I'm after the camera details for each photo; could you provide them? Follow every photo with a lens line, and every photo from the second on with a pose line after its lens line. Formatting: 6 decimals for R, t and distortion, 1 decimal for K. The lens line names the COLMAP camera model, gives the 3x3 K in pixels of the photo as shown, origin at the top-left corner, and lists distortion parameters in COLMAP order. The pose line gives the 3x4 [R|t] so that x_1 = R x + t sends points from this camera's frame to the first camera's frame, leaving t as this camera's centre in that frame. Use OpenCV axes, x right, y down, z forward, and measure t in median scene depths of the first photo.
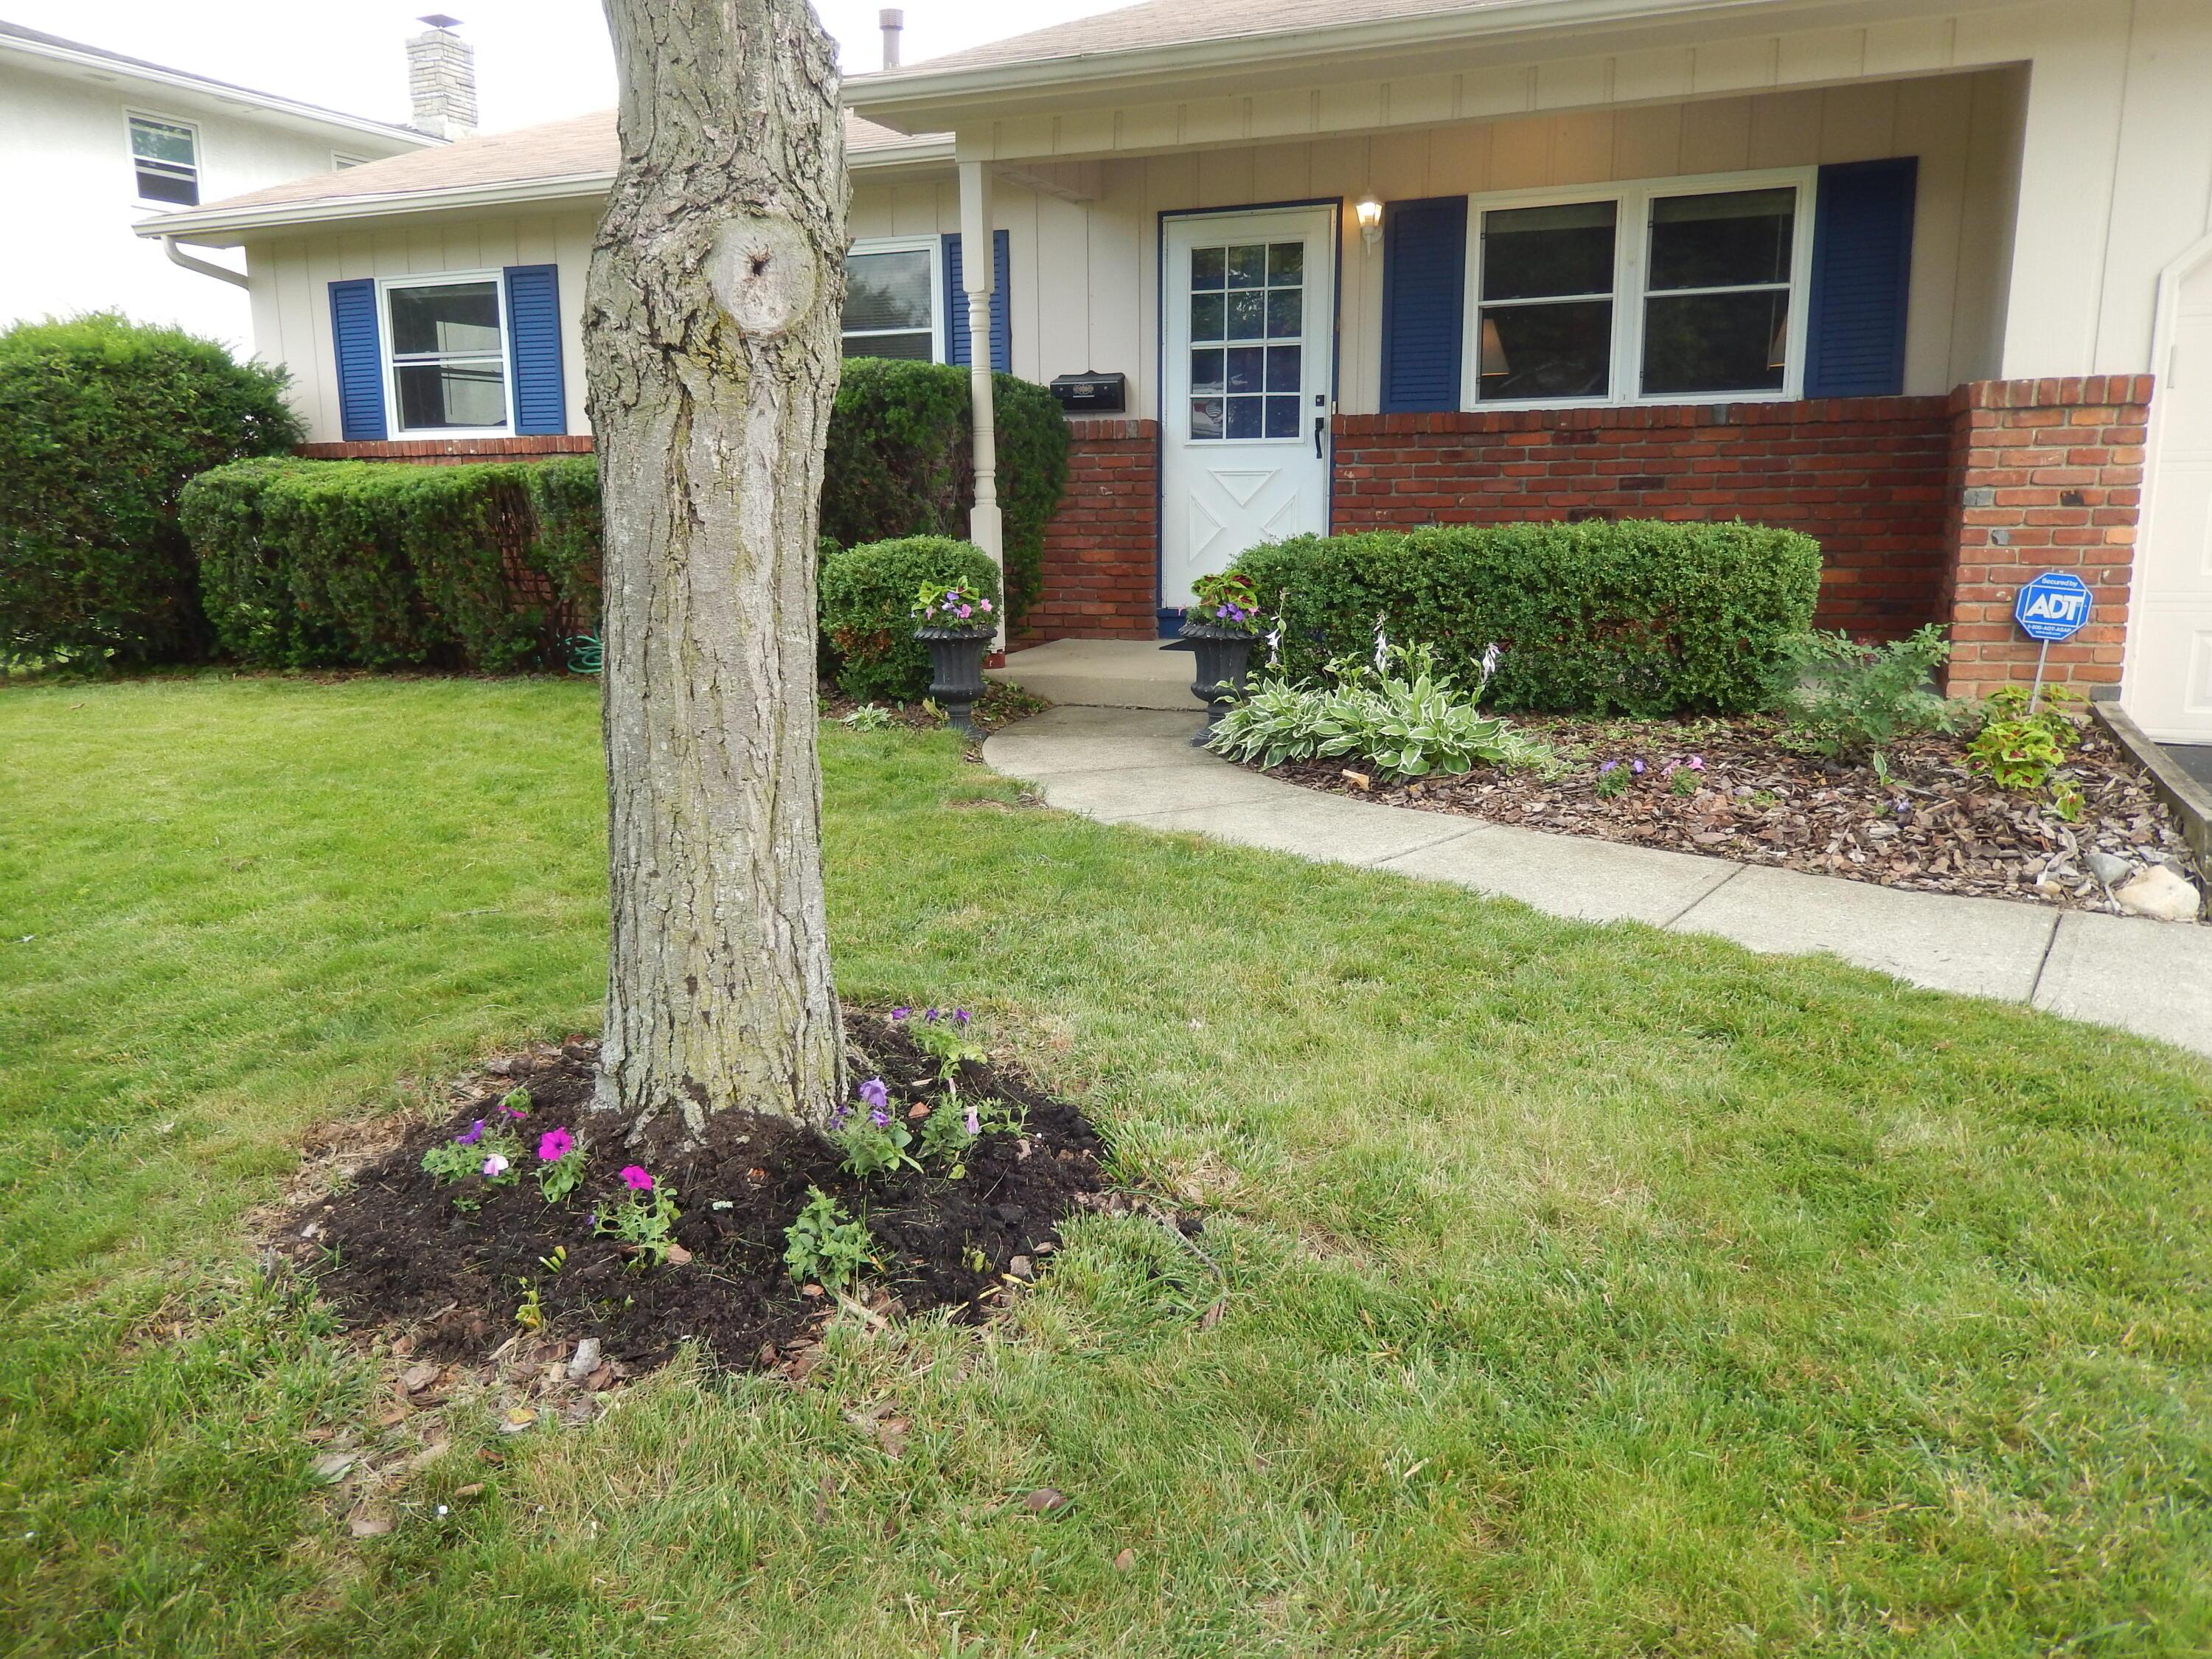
lens RADIAL K [[1660.2, 0, 1094.4], [0, 1660.2, 834.7], [0, 0, 1]] dist [0.003507, -0.011666]
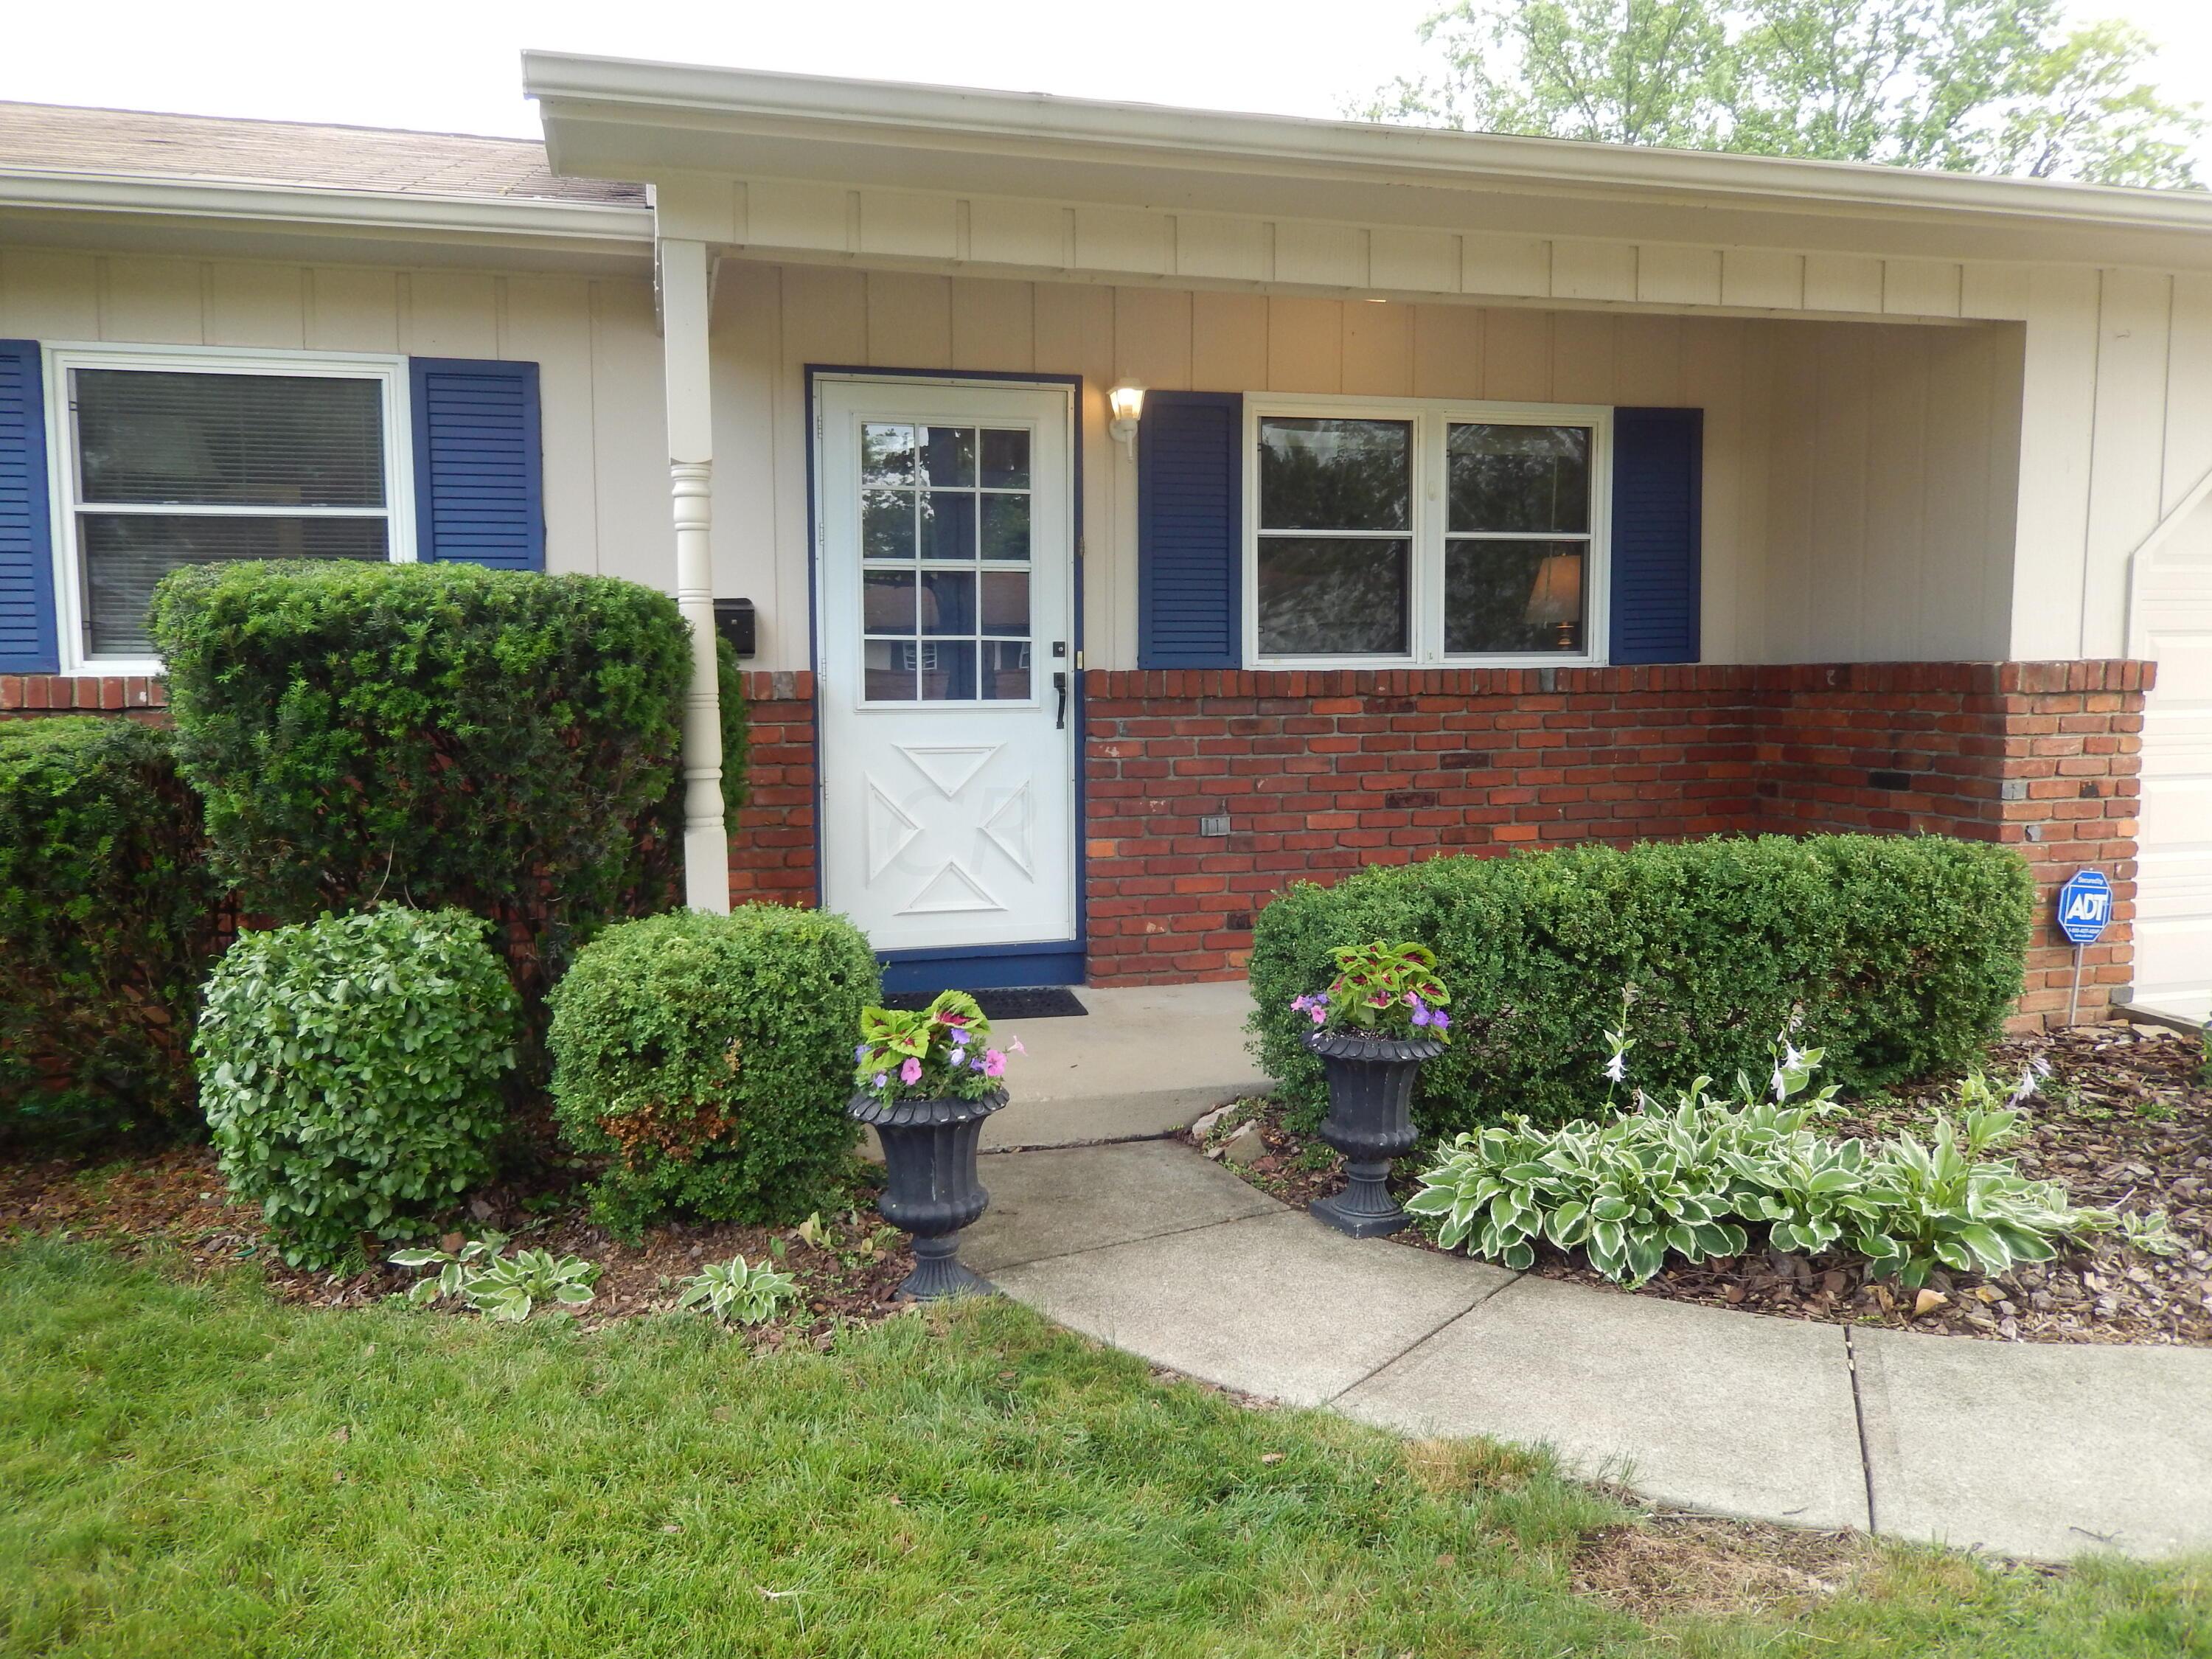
lens RADIAL K [[1660.2, 0, 1115.9], [0, 1660.2, 827.5], [0, 0, 1]] dist [0.003507, -0.011666]
pose [[0.779882, -0.050063, 0.623921, -0.314348], [0.126431, 0.988849, -0.078691, -0.137303], [-0.613024, 0.140253, 0.777516, 0.477880]]
